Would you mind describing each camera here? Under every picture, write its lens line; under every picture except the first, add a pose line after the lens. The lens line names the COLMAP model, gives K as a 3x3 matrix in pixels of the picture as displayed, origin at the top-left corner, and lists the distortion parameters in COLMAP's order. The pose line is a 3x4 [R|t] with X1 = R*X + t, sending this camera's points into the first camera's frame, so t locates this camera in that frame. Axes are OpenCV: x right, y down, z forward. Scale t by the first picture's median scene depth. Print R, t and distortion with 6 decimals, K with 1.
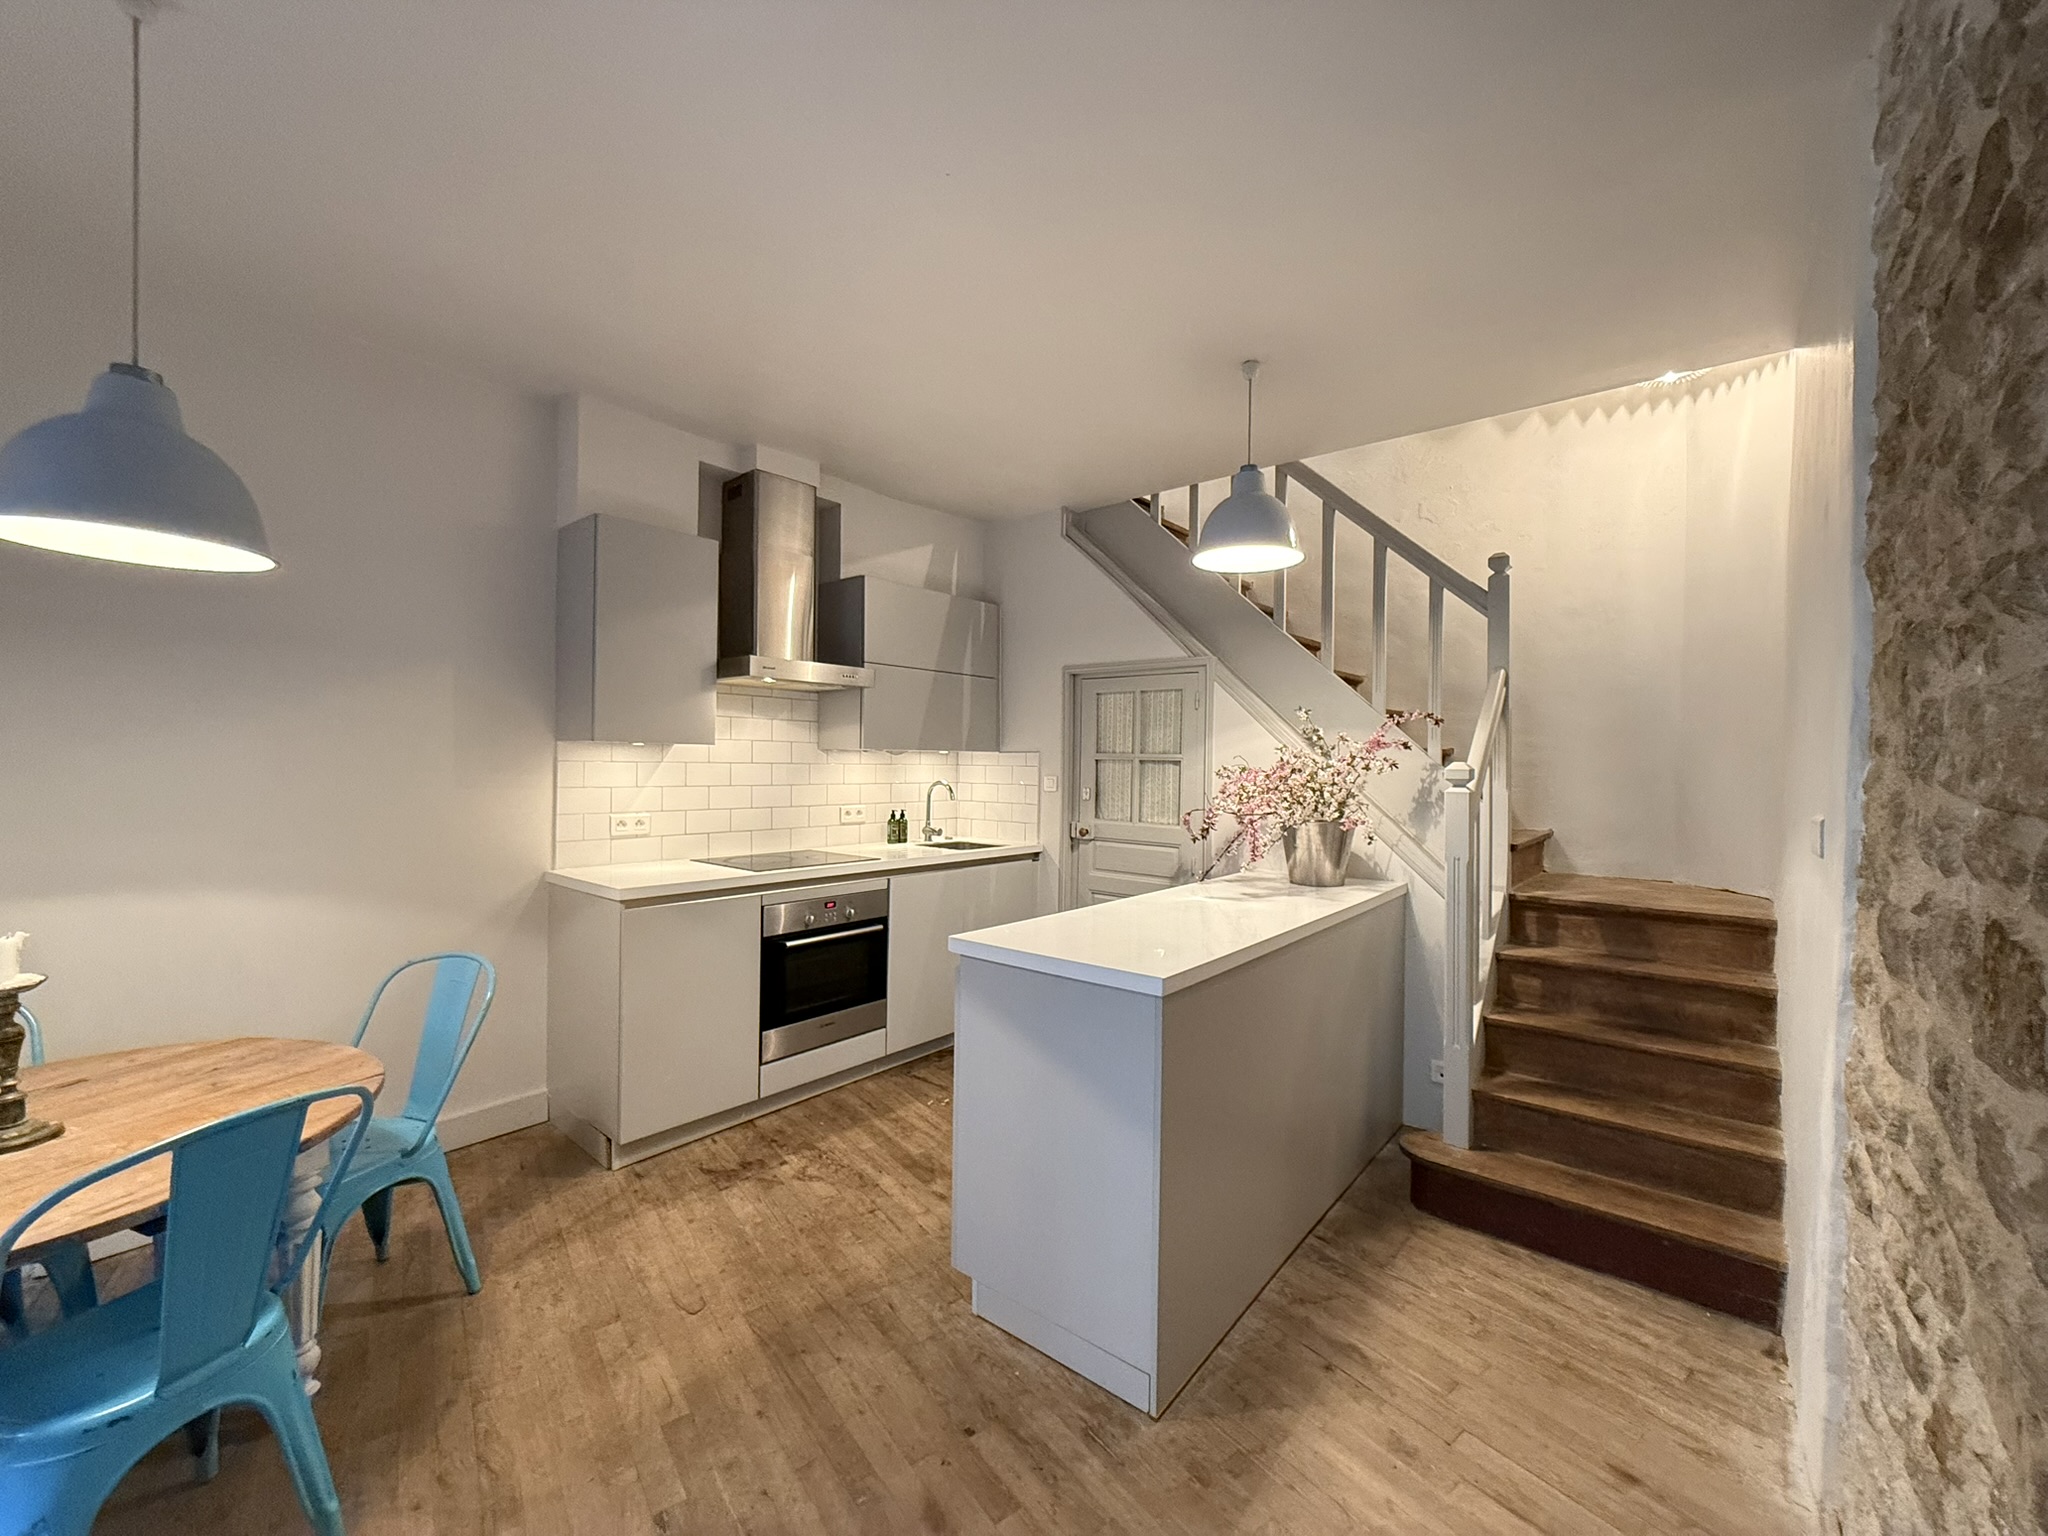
lens RADIAL K [[835.4, 0, 1024.0], [0, 835.4, 768.0], [0, 0, 1]] dist [-0.029011, 0.000040]
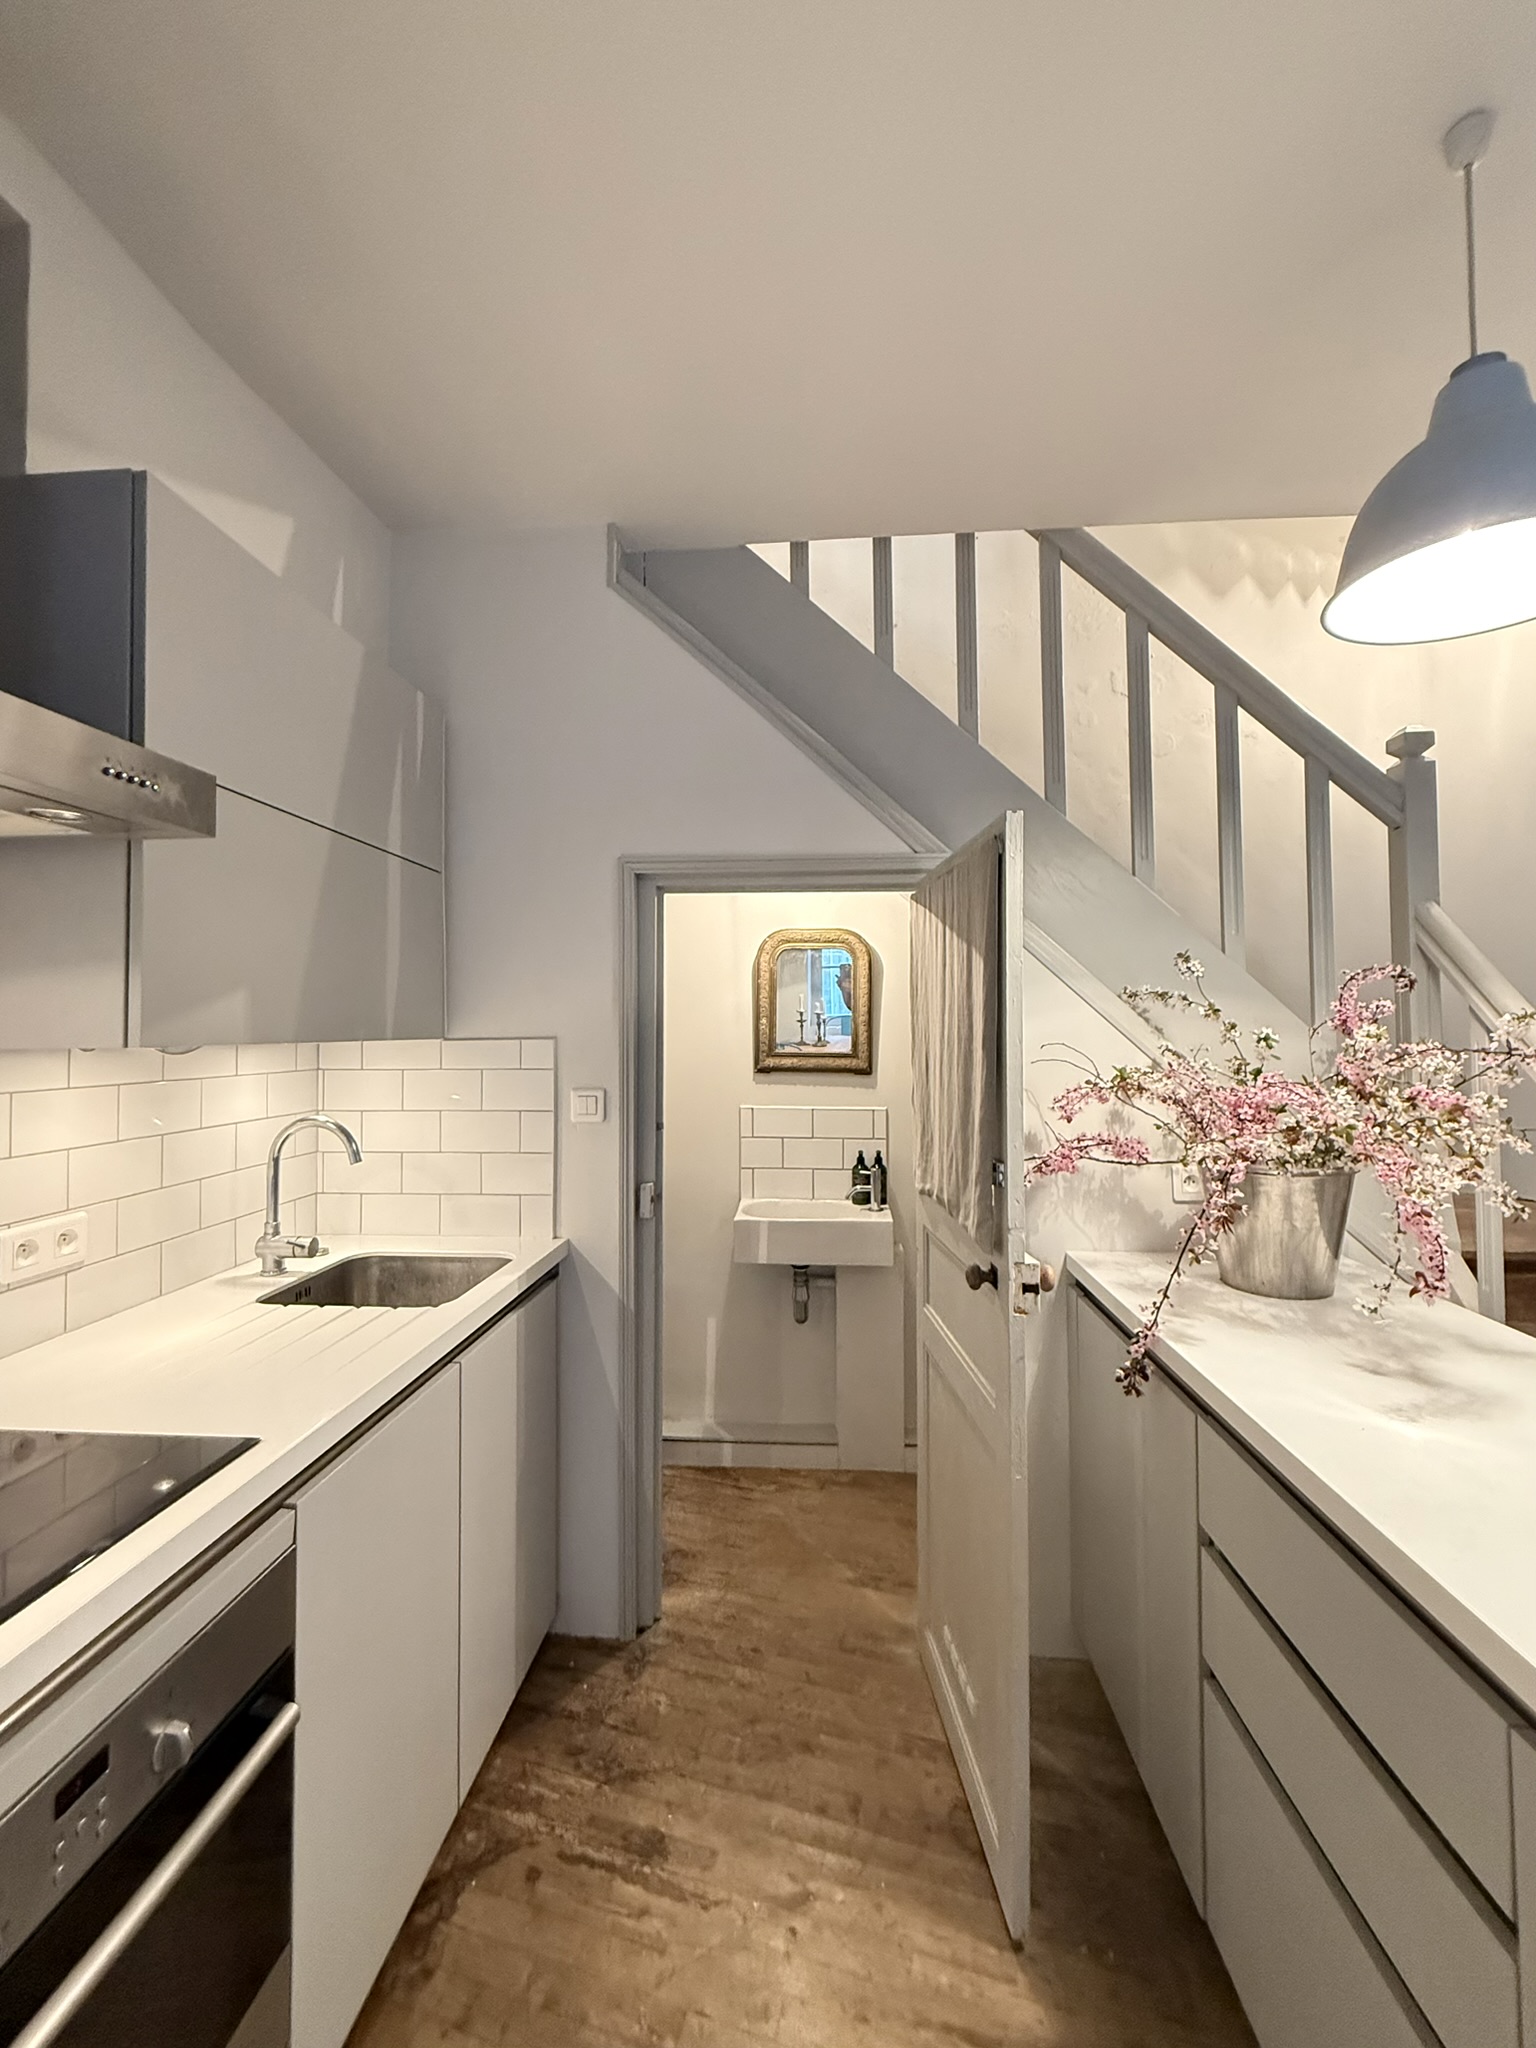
lens RADIAL K [[835.4, 0, 756.0], [0, 835.4, 1011.7], [0, 0, 1]] dist [-0.029011, 0.000040]
pose [[0.797313, -0.010397, 0.603476, -0.189183], [0.014335, 0.999896, -0.001713, -0.035208], [-0.603395, 0.010016, 0.797379, 0.625829]]
